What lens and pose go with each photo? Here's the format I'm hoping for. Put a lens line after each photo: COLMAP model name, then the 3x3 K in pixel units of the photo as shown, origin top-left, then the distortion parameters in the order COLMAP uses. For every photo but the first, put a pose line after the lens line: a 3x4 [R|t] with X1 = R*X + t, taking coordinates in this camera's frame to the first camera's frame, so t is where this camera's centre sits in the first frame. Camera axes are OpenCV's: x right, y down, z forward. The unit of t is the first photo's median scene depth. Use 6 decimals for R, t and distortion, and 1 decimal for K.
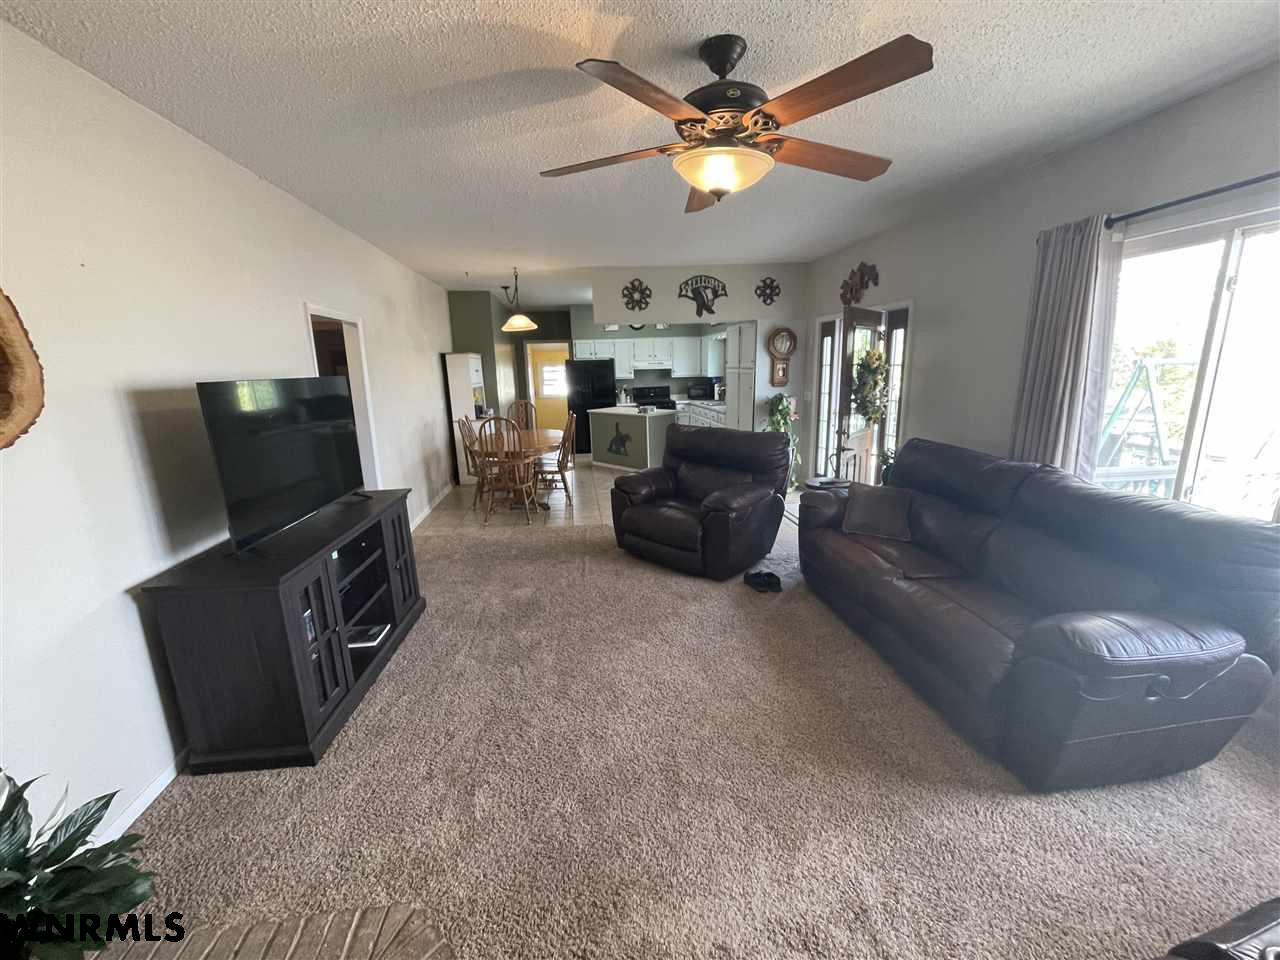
lens RADIAL K [[519.2, 0, 640.3], [0, 519.2, 482.4], [0, 0, 1]] dist [-0.010398, 0.003425]
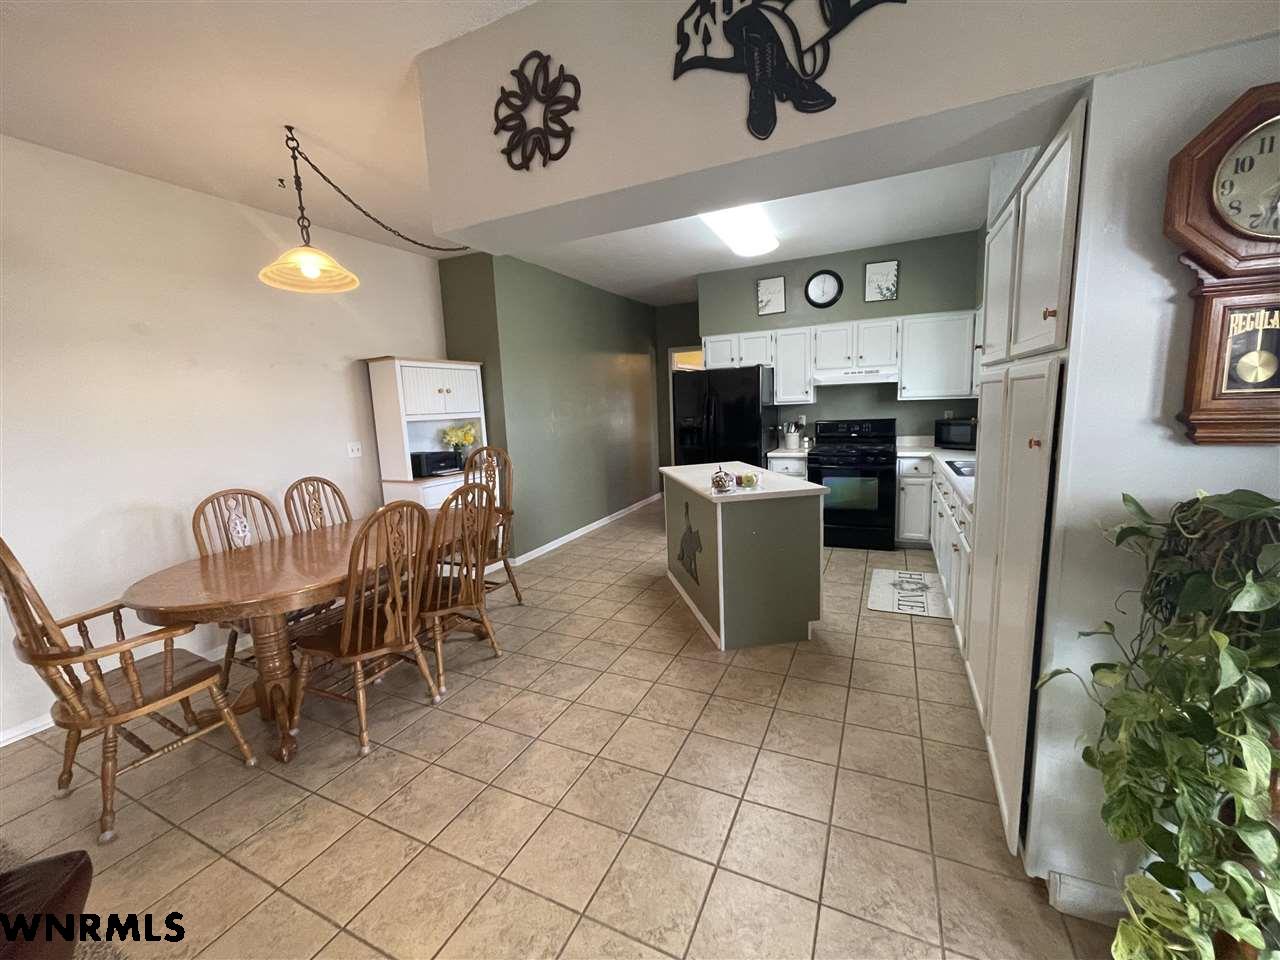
lens RADIAL K [[519.2, 0, 636.6], [0, 519.2, 478.4], [0, 0, 1]] dist [-0.010398, 0.003425]
pose [[0.835344, 0.072422, -0.544936, 0.161815], [-0.103642, 0.994255, -0.026740, -0.122188], [0.539868, 0.078816, 0.838051, 0.621897]]
